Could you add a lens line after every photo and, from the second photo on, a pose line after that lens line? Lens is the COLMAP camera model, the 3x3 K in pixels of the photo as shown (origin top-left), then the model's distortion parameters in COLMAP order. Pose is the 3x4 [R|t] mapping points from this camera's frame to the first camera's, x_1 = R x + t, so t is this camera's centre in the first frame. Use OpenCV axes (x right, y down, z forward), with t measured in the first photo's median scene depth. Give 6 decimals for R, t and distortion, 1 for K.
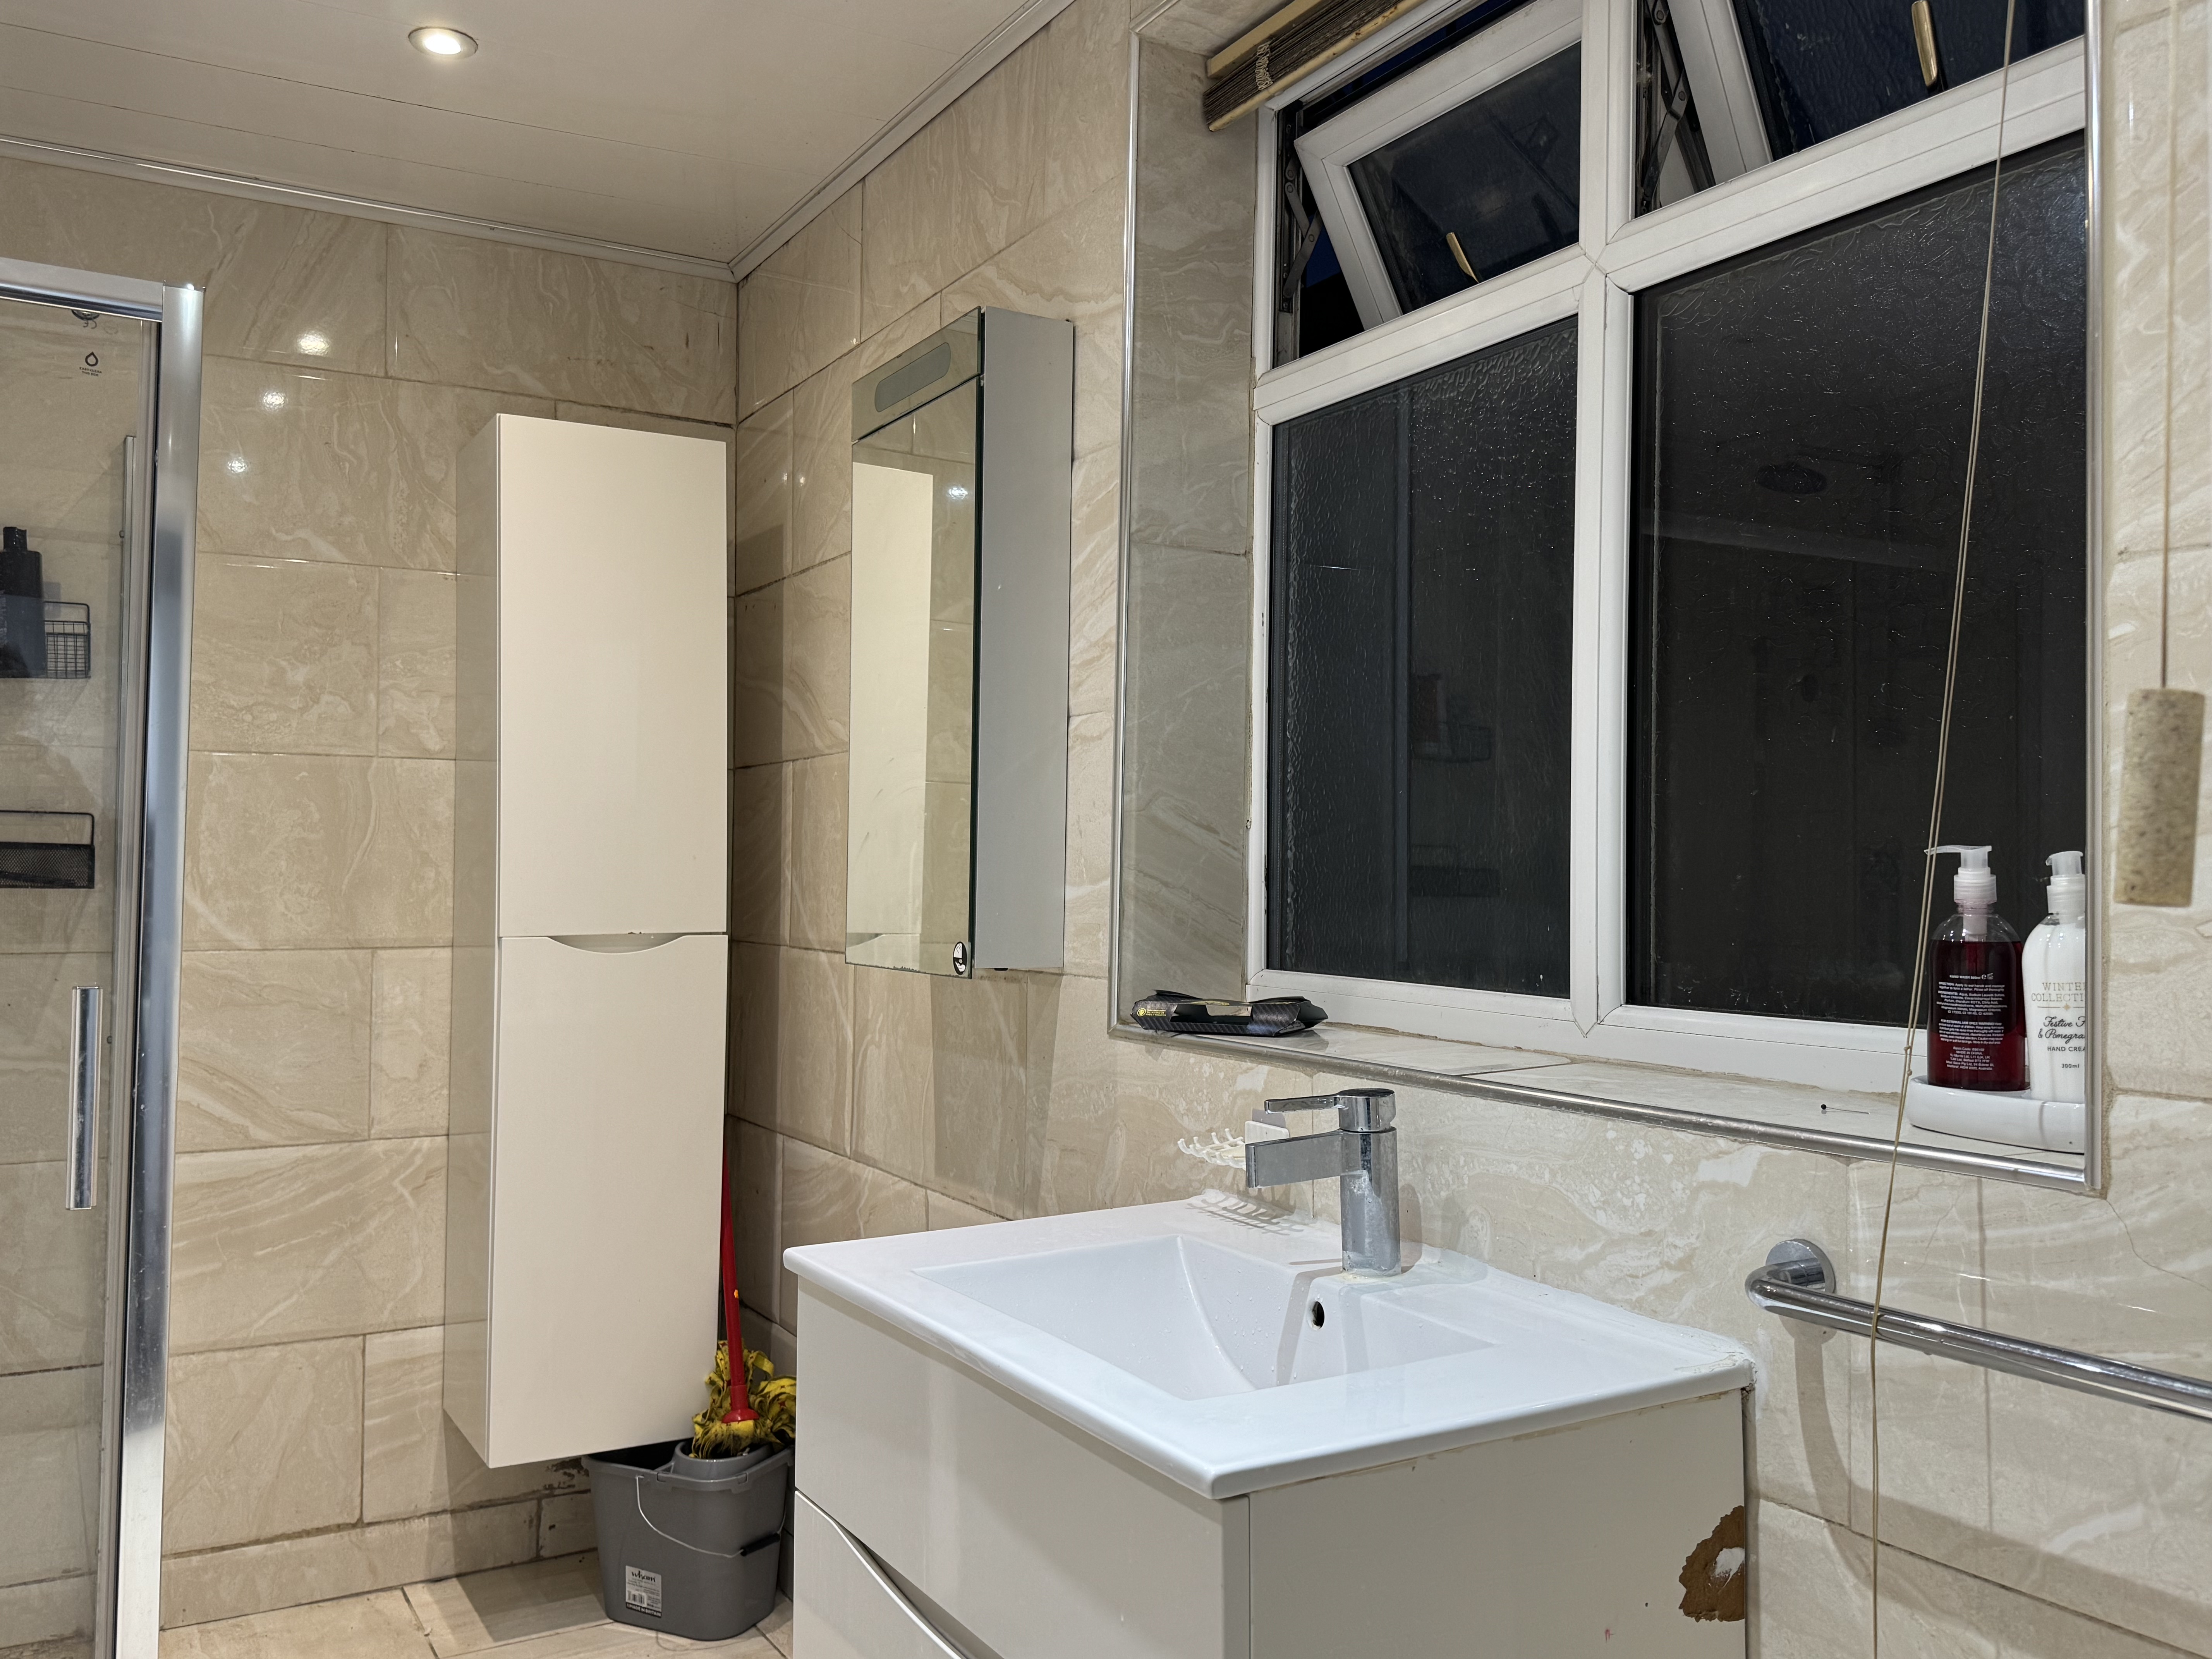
lens RADIAL K [[1779.1, 0, 1073.6], [0, 1779.1, 831.0], [0, 0, 1]] dist [0.167768, -0.315786]
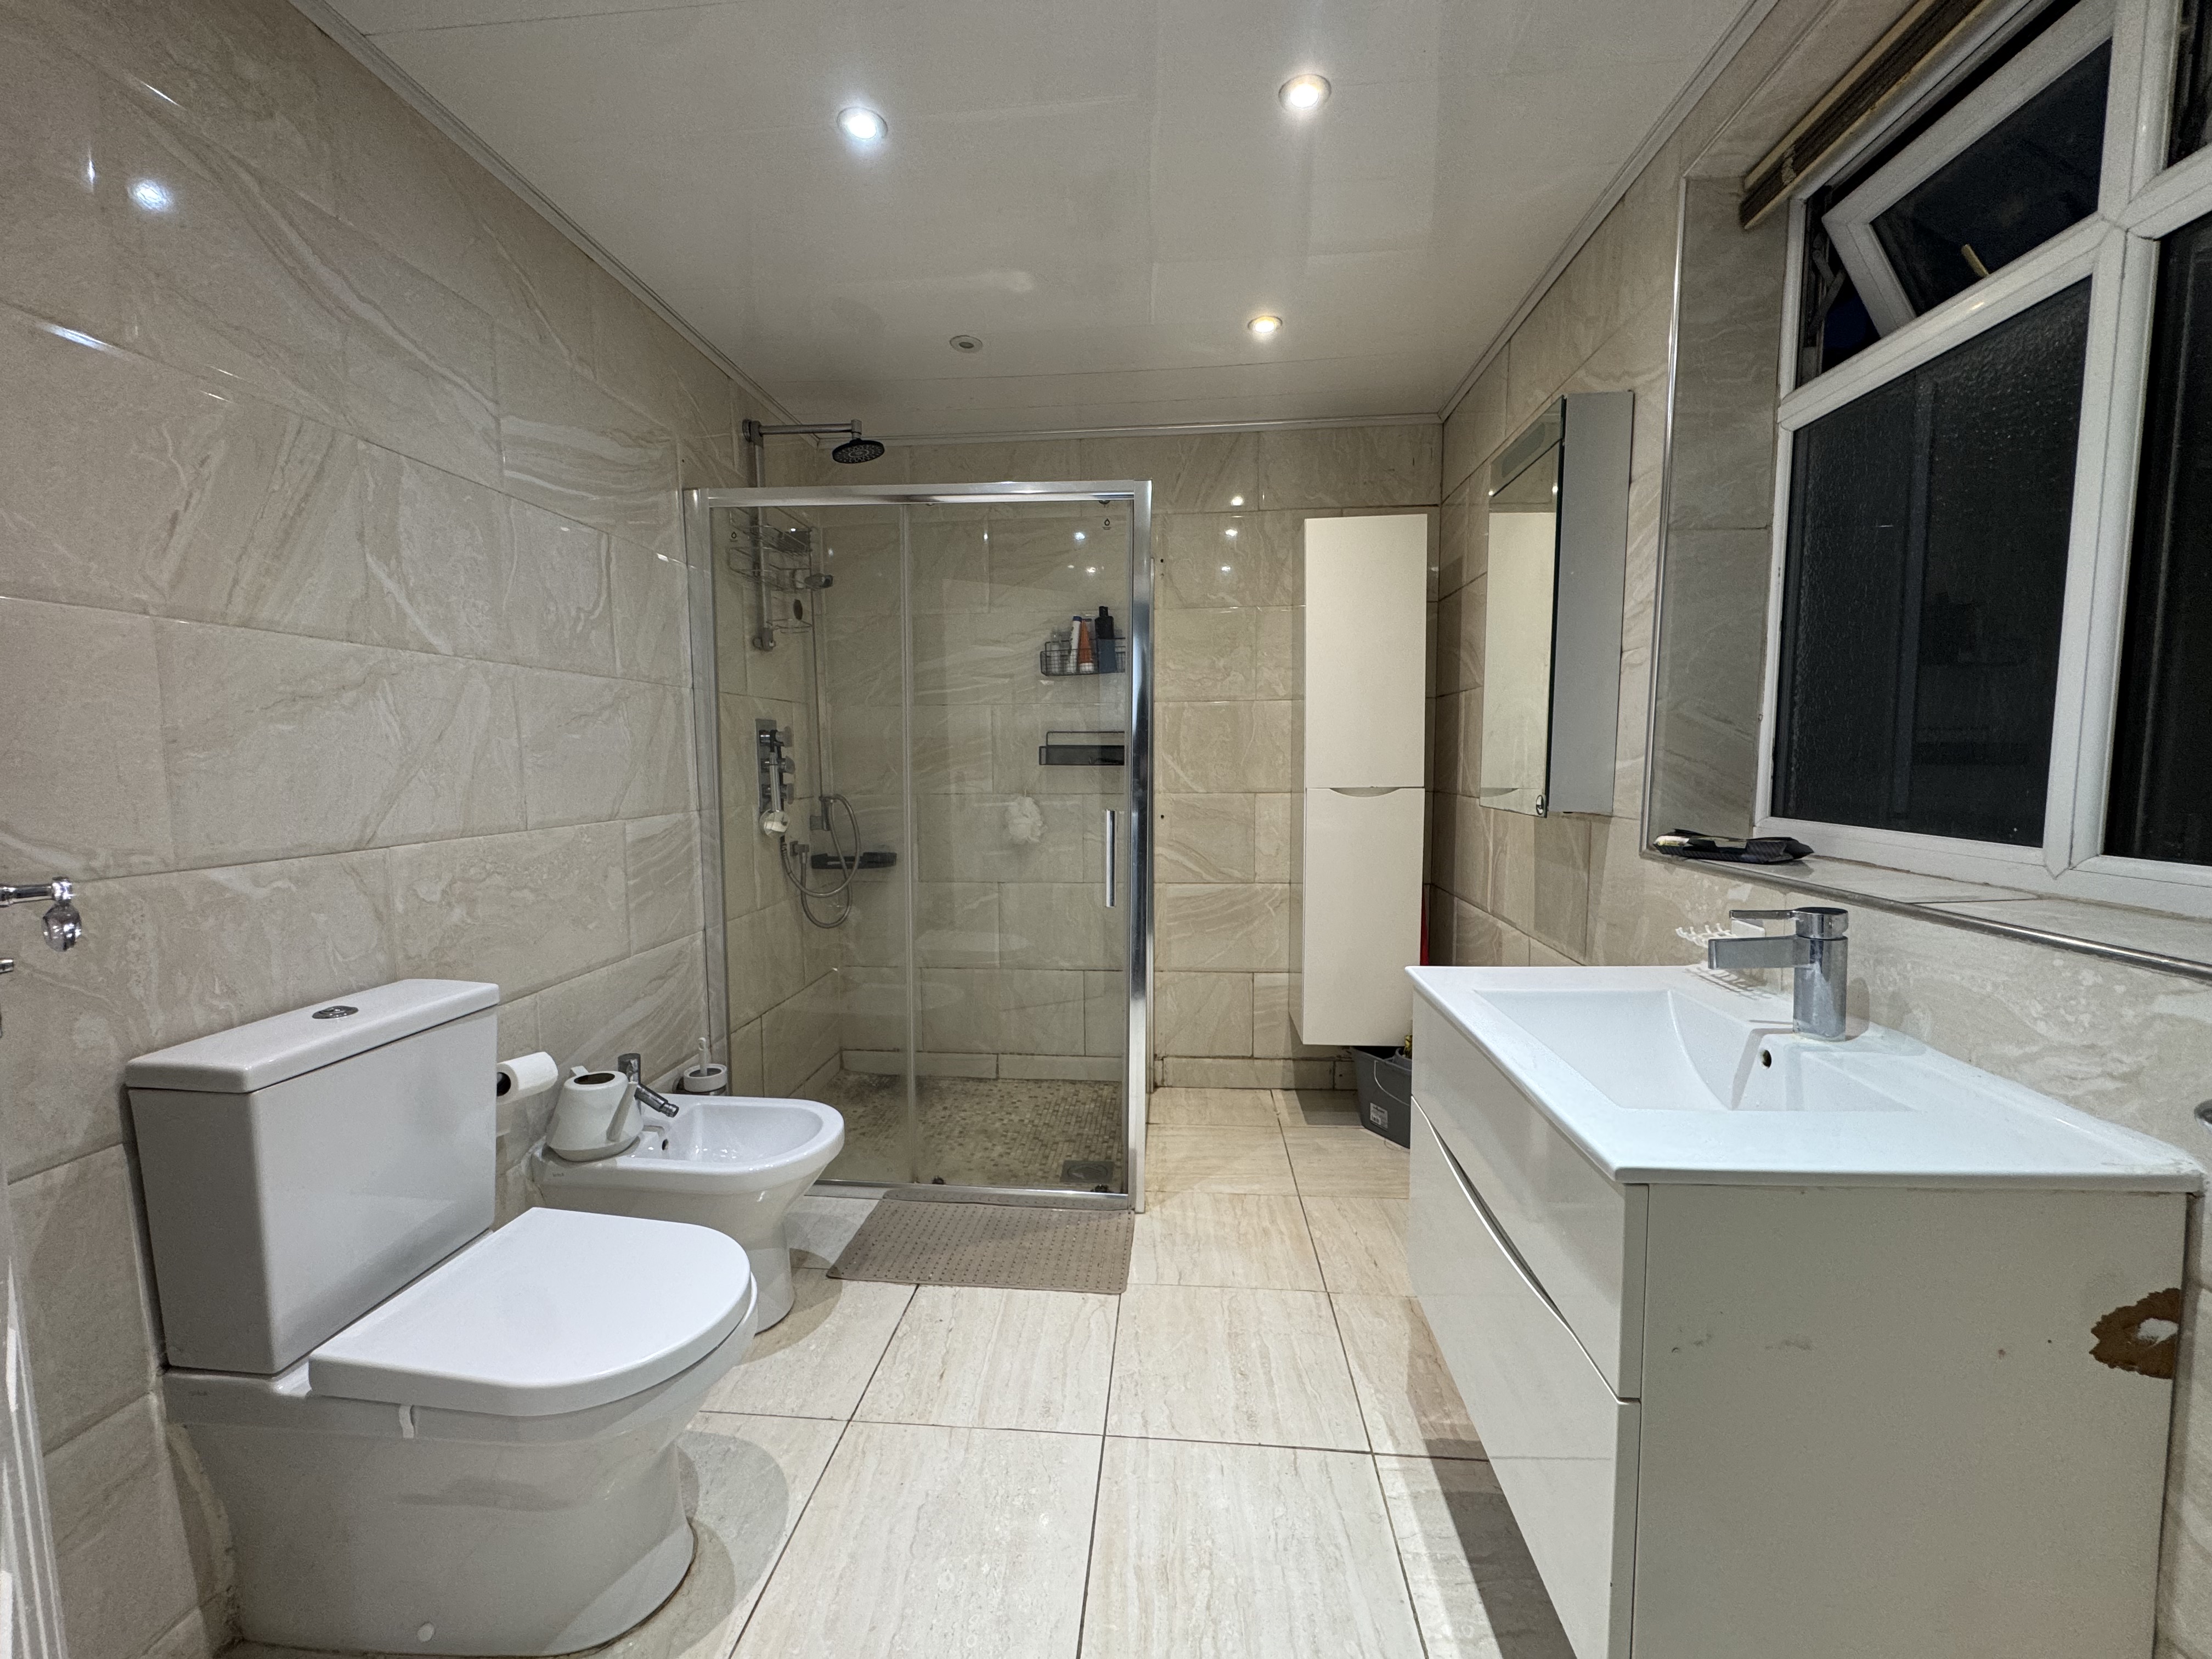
lens RADIAL K [[873.2, 0, 1112.8], [0, 873.2, 825.3], [0, 0, 1]] dist [-0.000522, -0.000126]
pose [[0.827886, 0.032564, -0.559950, 0.064513], [0.025817, 0.995043, 0.096037, 0.001979], [0.560301, -0.093964, 0.822942, 0.112377]]
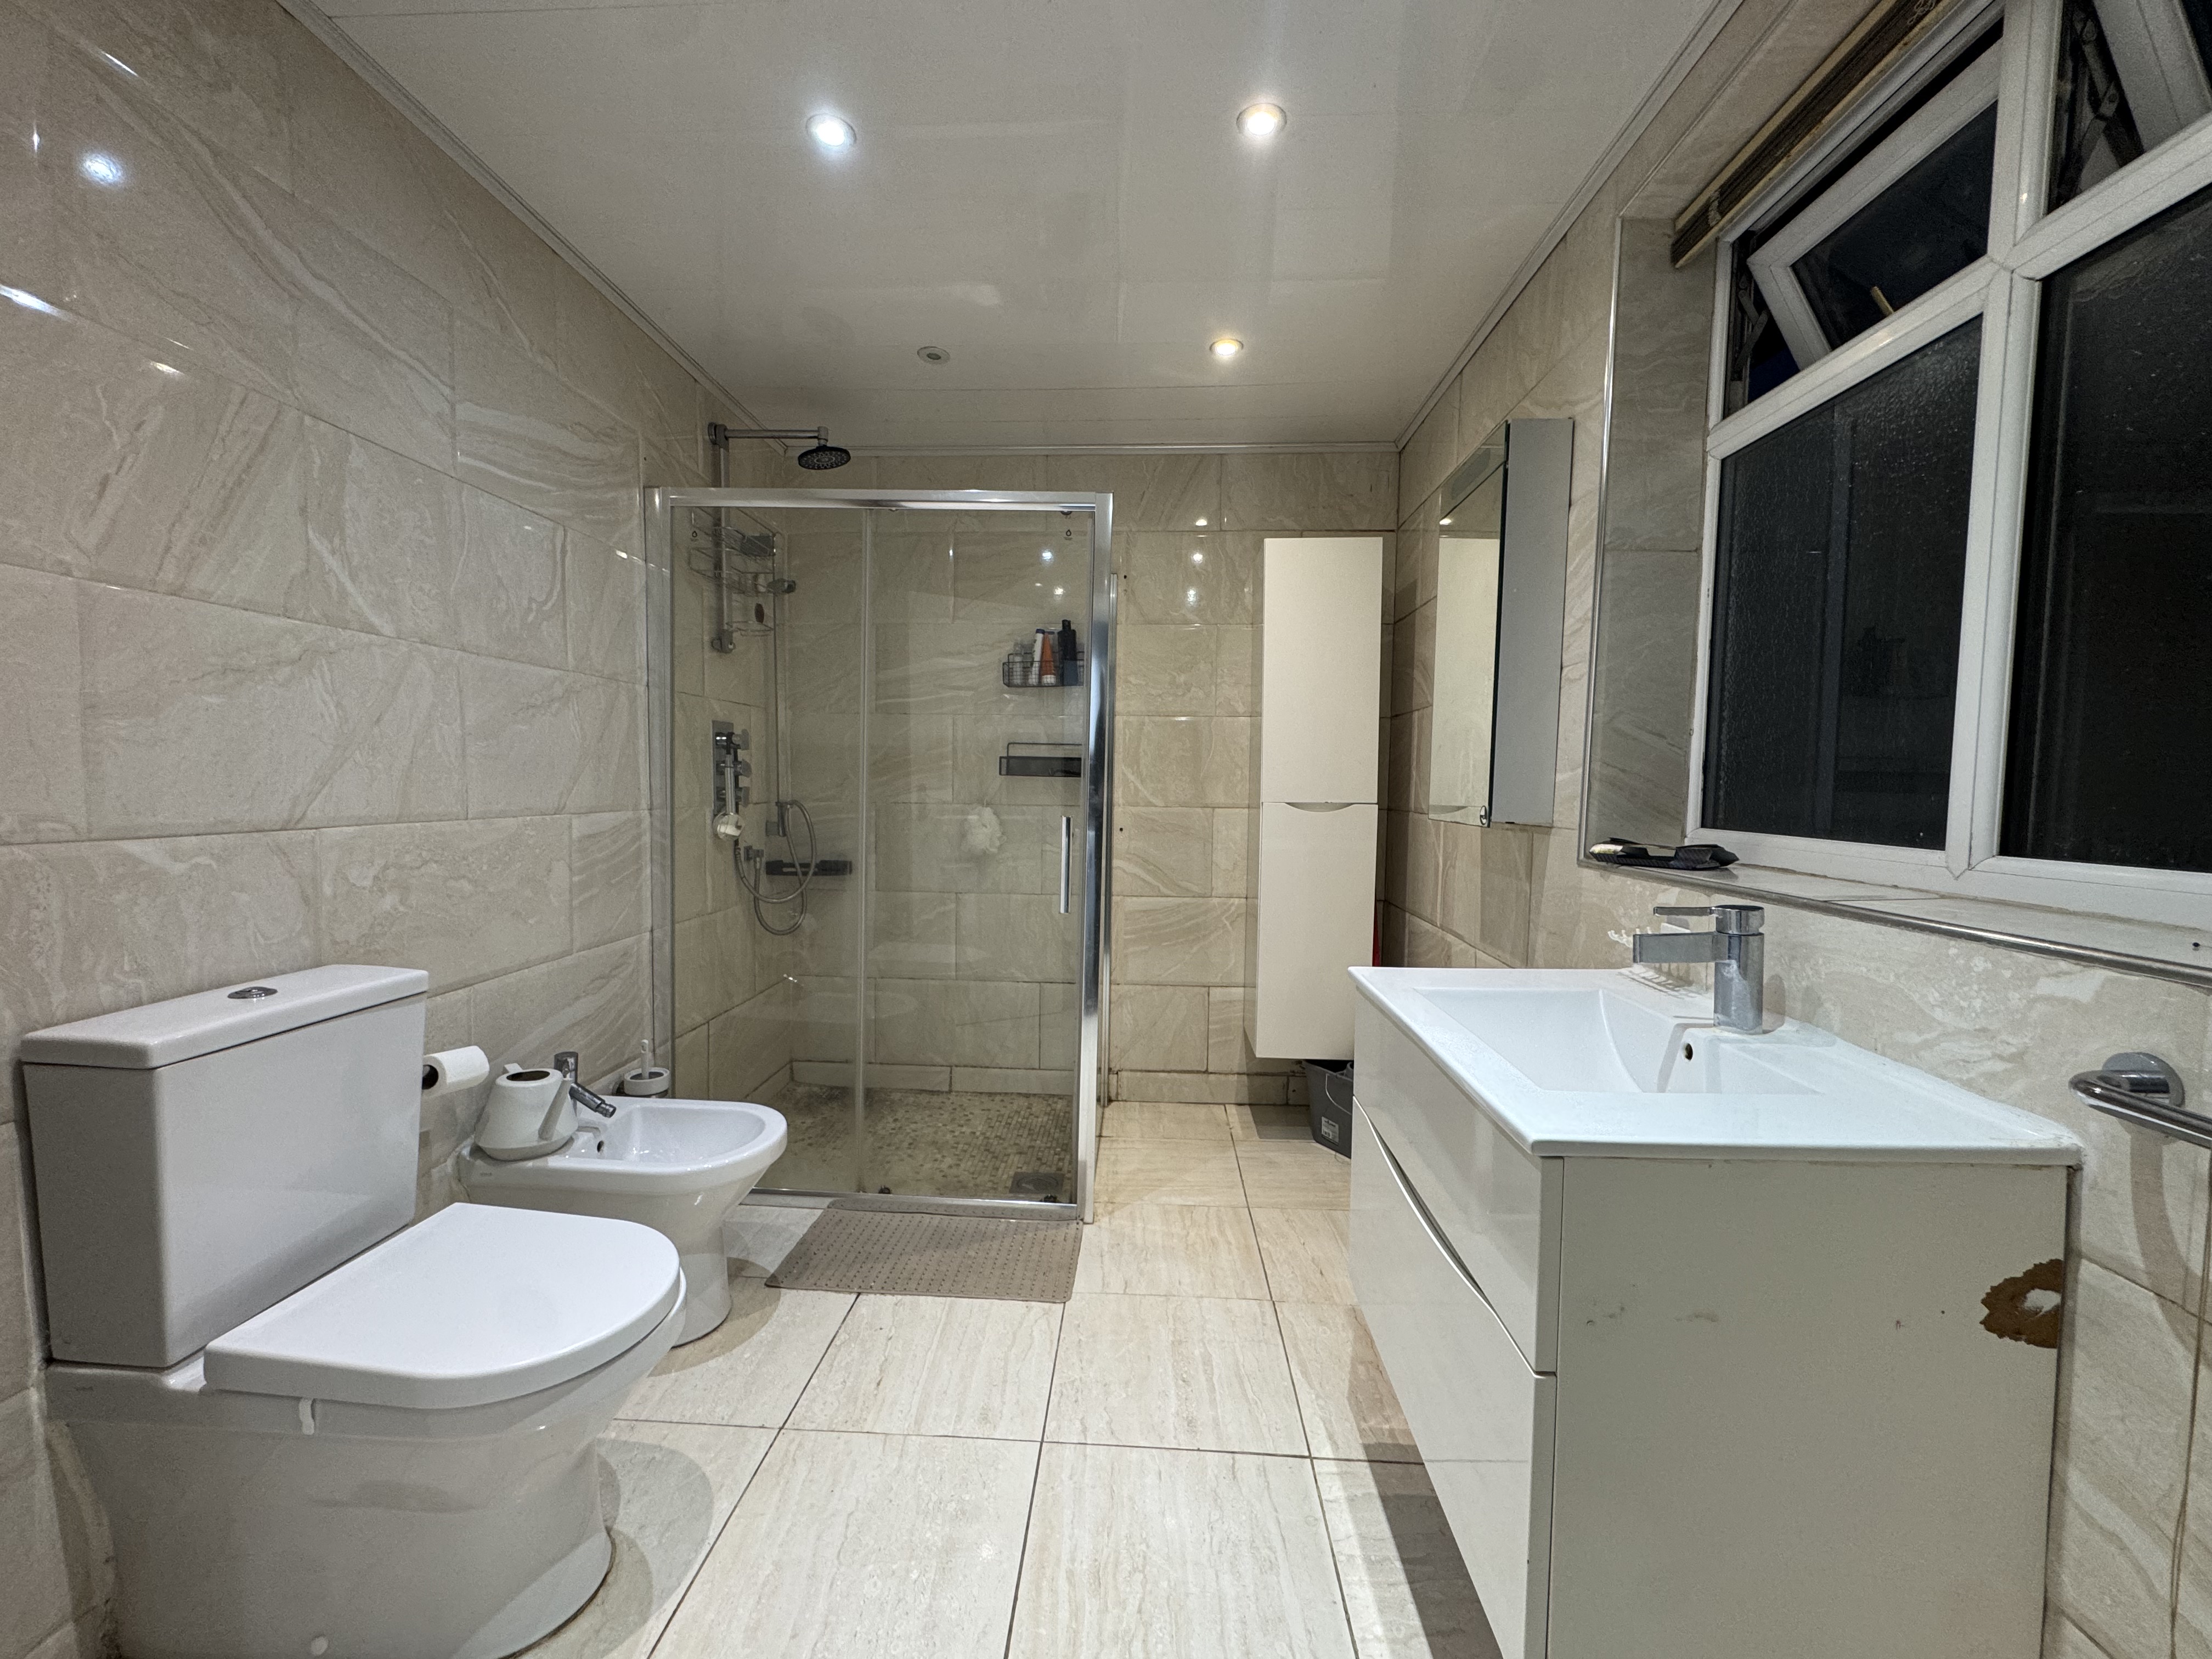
lens RADIAL K [[872.3, 0, 1111.4], [0, 872.3, 825.6], [0, 0, 1]] dist [0.000537, -0.000446]
pose [[0.846917, 0.033139, -0.530691, 0.079668], [0.003685, 0.997666, 0.068180, 0.023998], [0.531712, -0.059699, 0.844819, 0.114223]]
